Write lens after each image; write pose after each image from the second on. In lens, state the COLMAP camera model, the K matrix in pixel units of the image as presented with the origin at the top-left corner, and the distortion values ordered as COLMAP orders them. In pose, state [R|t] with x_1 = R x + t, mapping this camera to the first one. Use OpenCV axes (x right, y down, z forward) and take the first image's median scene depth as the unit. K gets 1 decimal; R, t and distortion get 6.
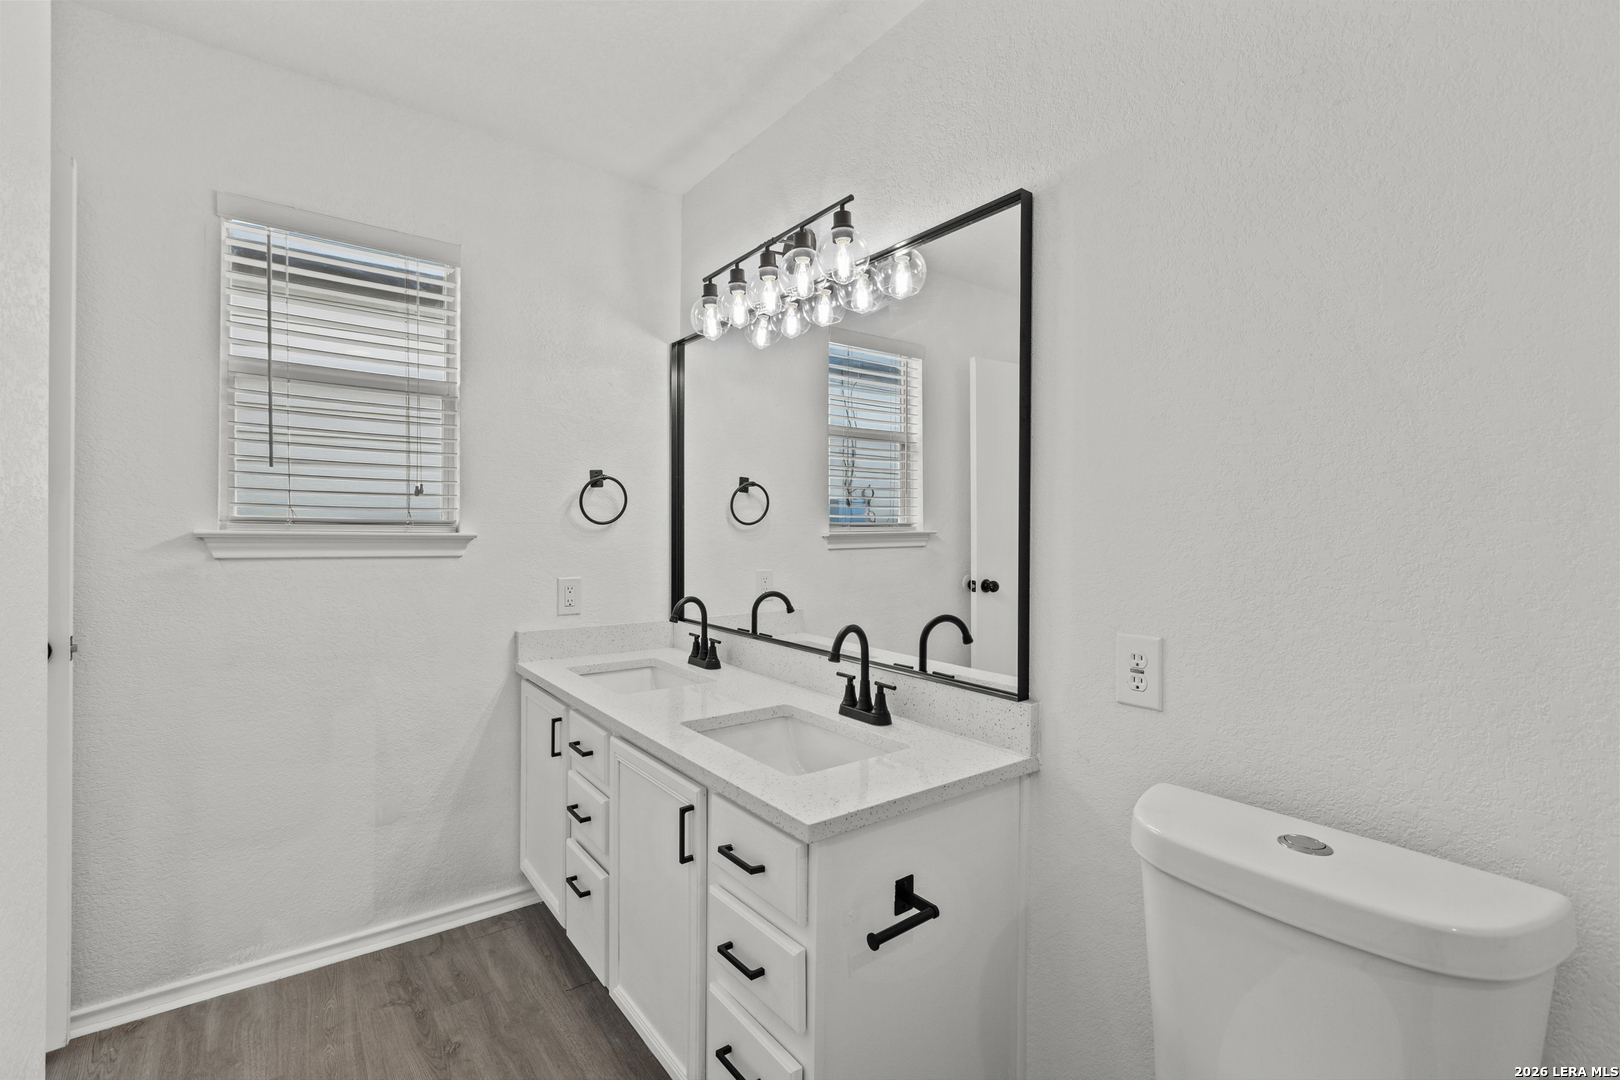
lens RADIAL K [[717.5, 0, 804.4], [0, 717.5, 529.5], [0, 0, 1]] dist [0.000085, 0.000239]
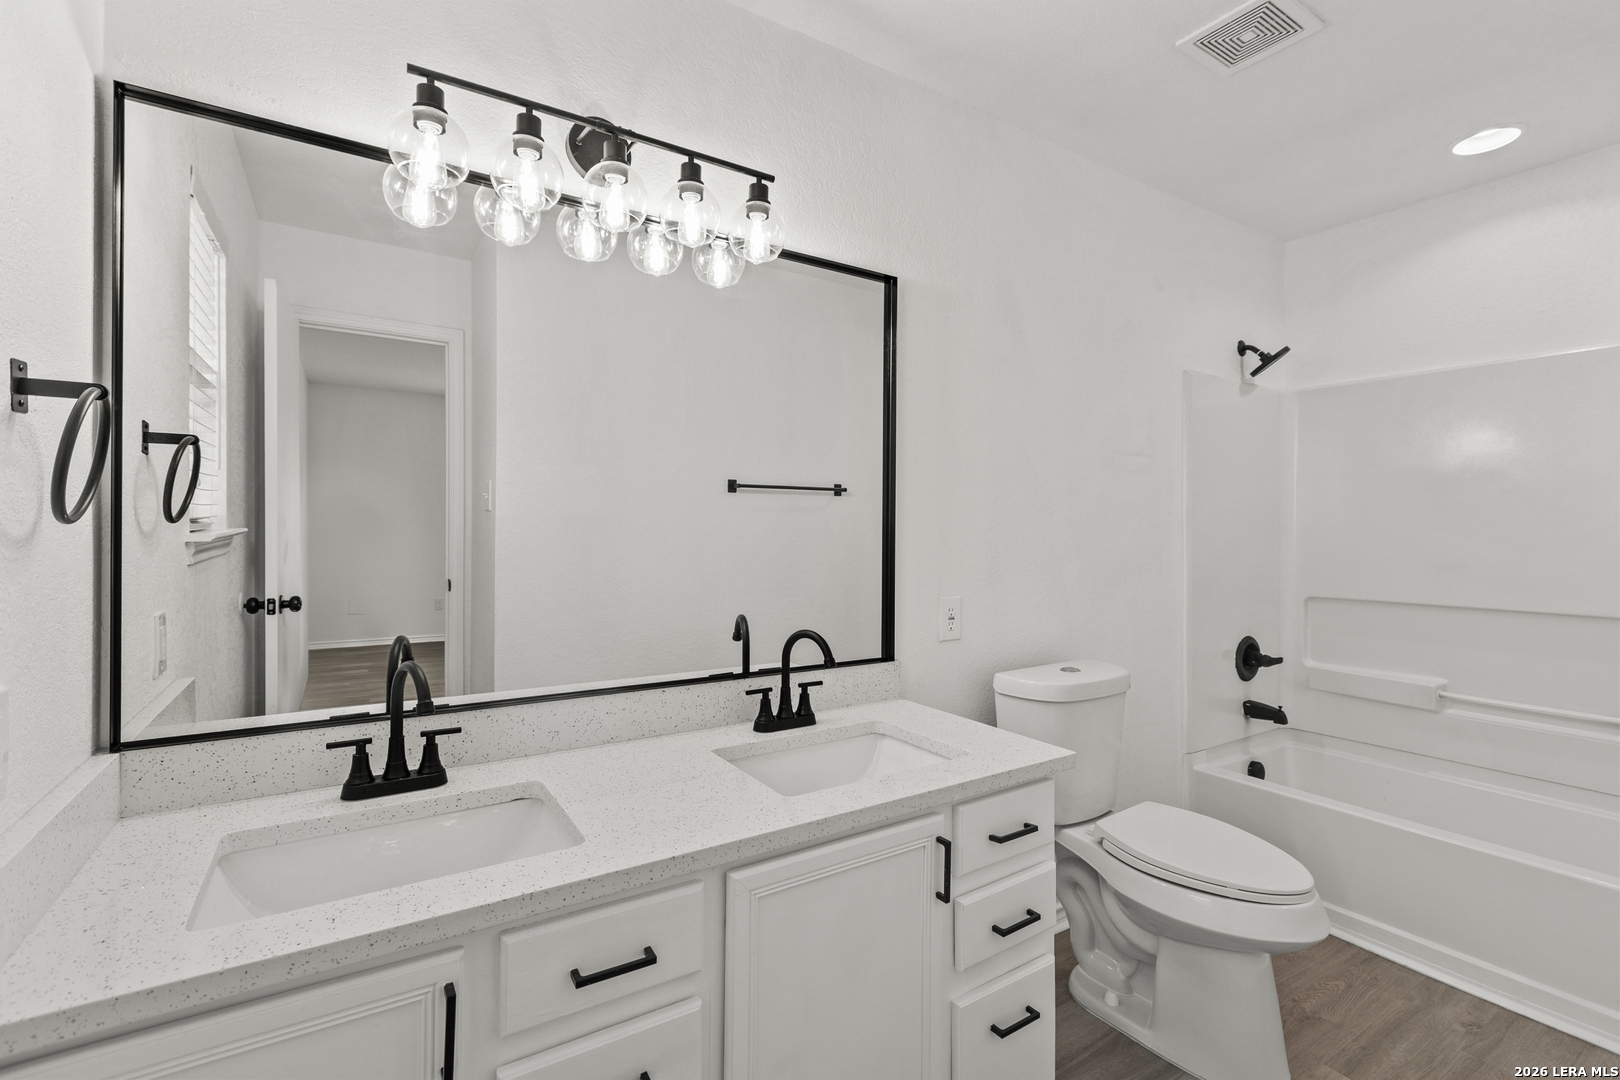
lens RADIAL K [[717.5, 0, 804.4], [0, 717.5, 529.5], [0, 0, 1]] dist [0.000085, 0.000239]
pose [[0.084488, -0.008948, 0.996384, -0.873096], [-0.005827, 0.999938, 0.009474, -0.013652], [-0.996407, -0.006607, 0.084431, 0.882566]]
